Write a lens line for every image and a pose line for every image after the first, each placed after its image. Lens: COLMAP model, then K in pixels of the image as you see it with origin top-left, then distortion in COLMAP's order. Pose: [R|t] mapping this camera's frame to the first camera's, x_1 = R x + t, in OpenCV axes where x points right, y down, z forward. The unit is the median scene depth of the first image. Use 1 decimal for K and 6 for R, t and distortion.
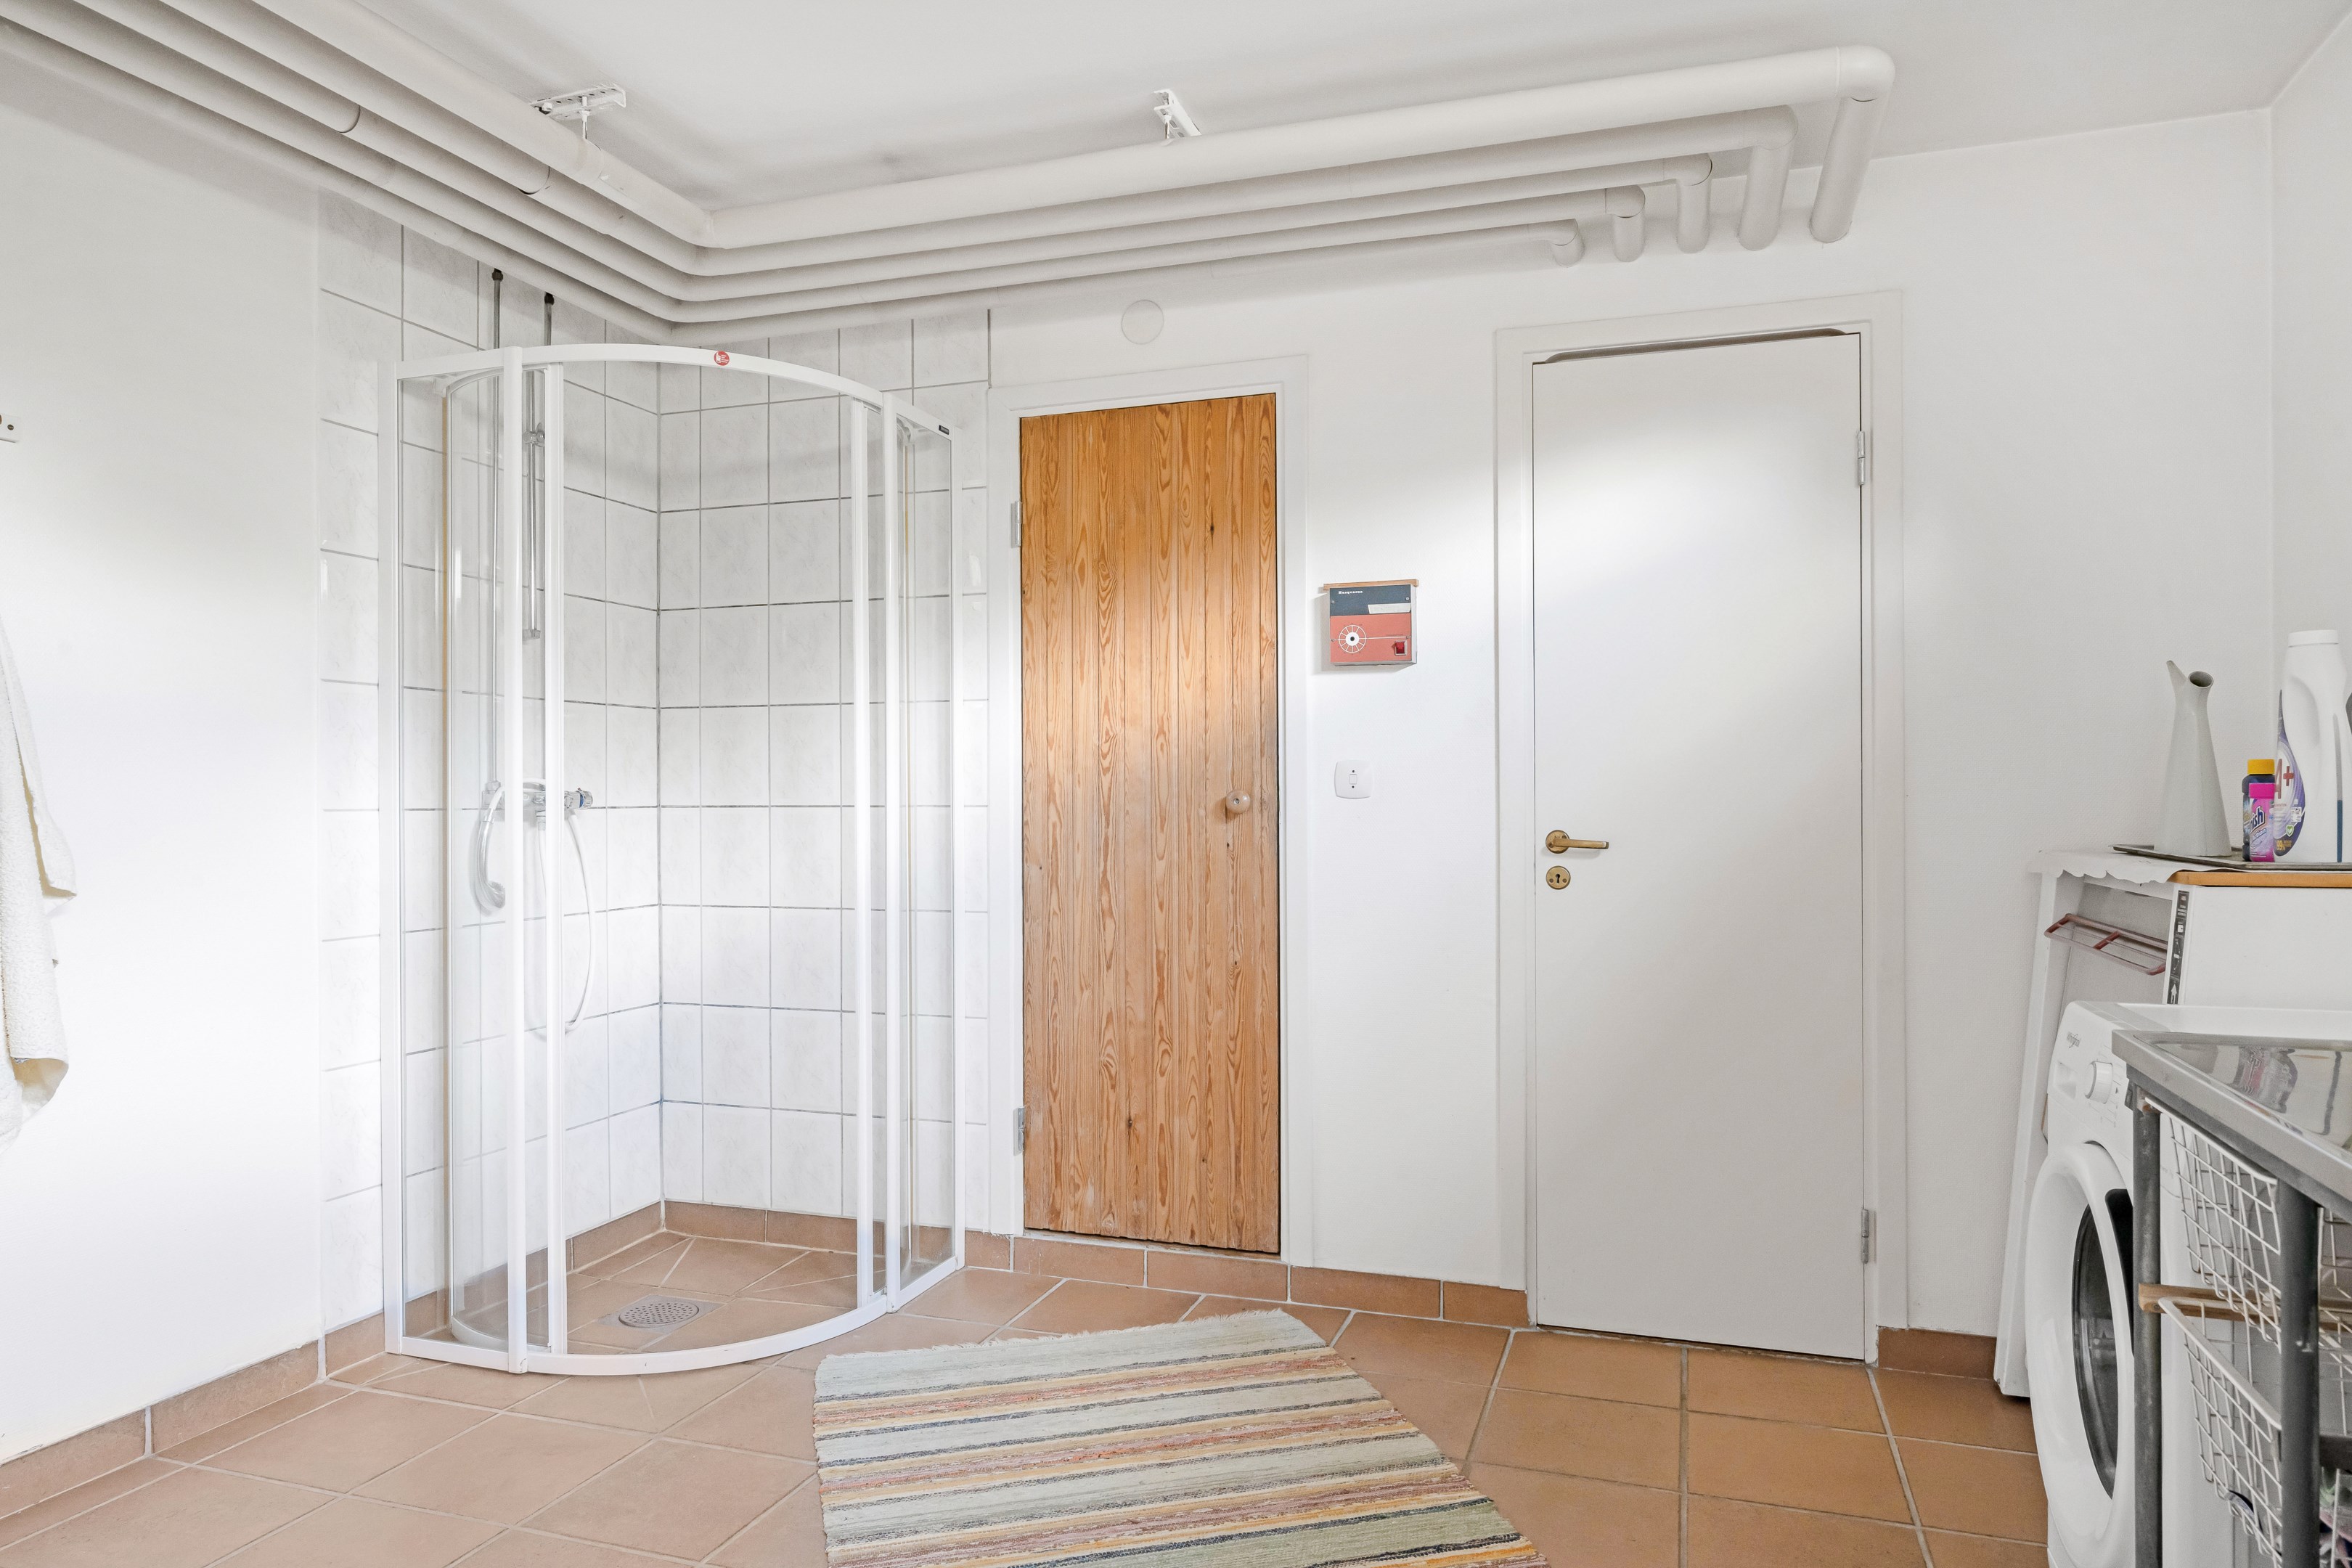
lens RADIAL K [[1481.1, 0, 1176.0], [0, 1481.1, 784.0], [0, 0, 1]] dist [-0.006802, -0.000038]
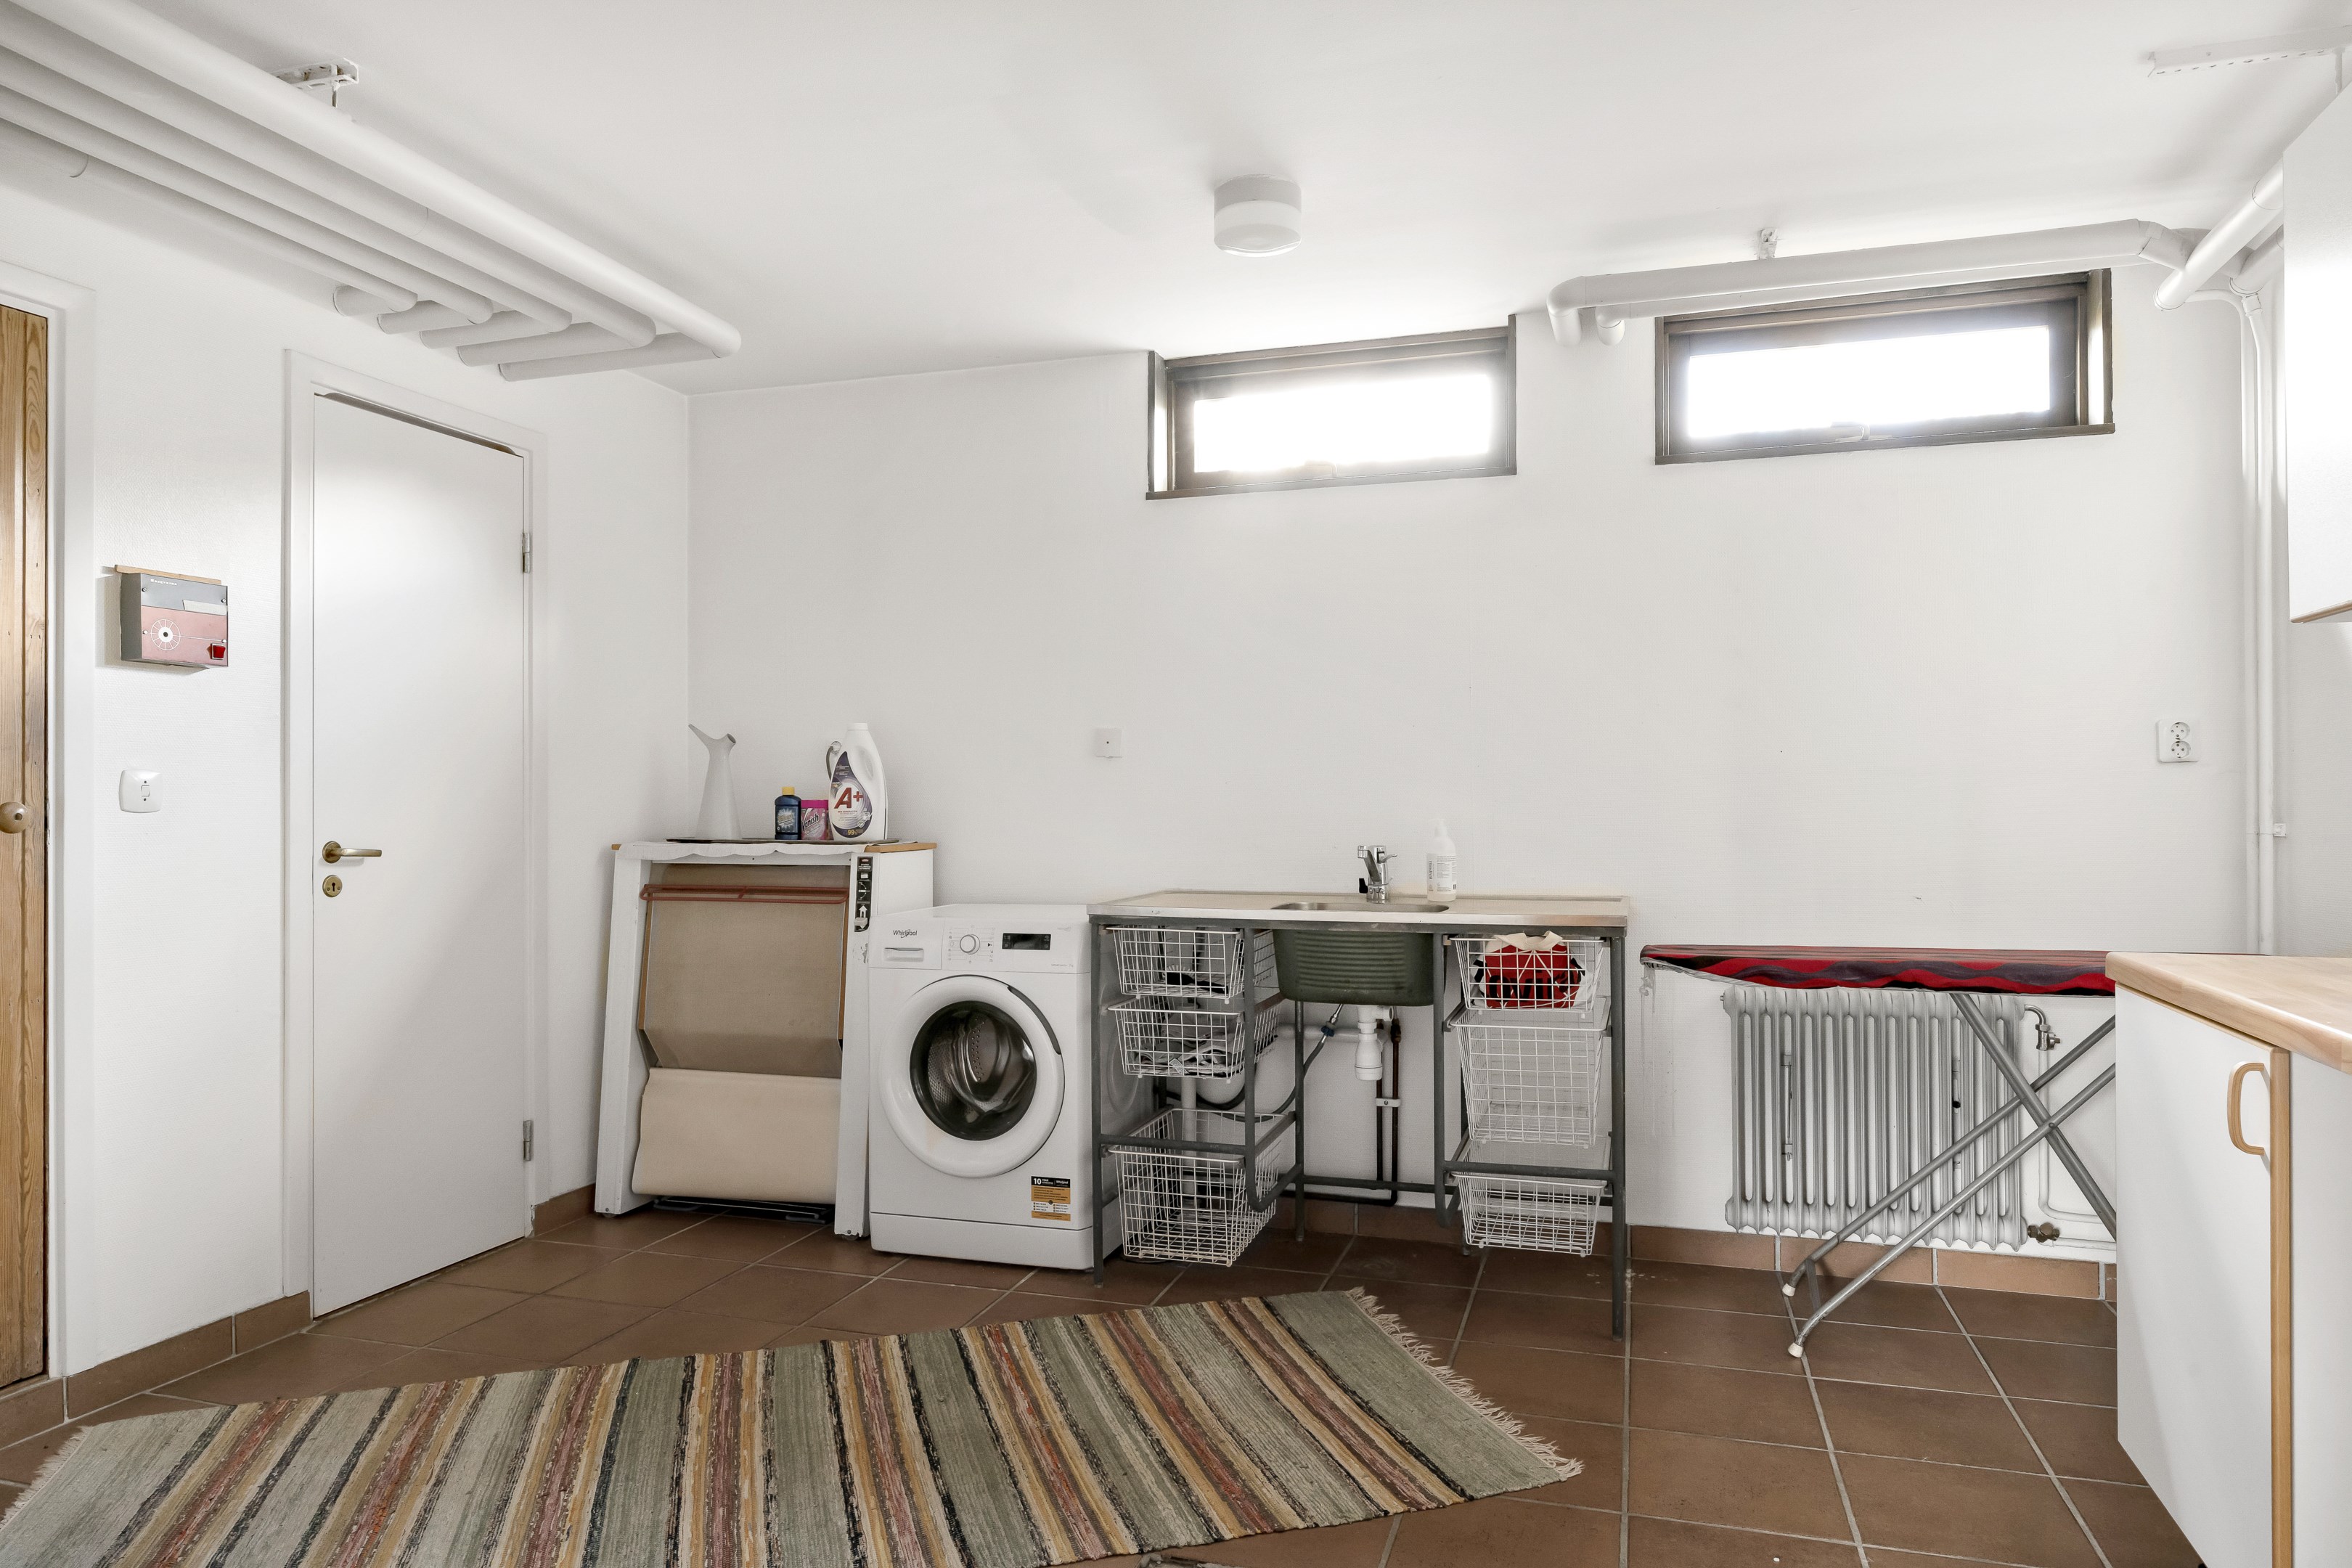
lens RADIAL K [[1481.1, 0, 1176.0], [0, 1481.1, 784.0], [0, 0, 1]] dist [-0.006802, -0.000038]
pose [[-0.025348, 0.011838, 0.999609, -0.813498], [-0.005944, 0.999910, -0.011993, -0.000599], [-0.999661, -0.006246, -0.025276, 0.425647]]
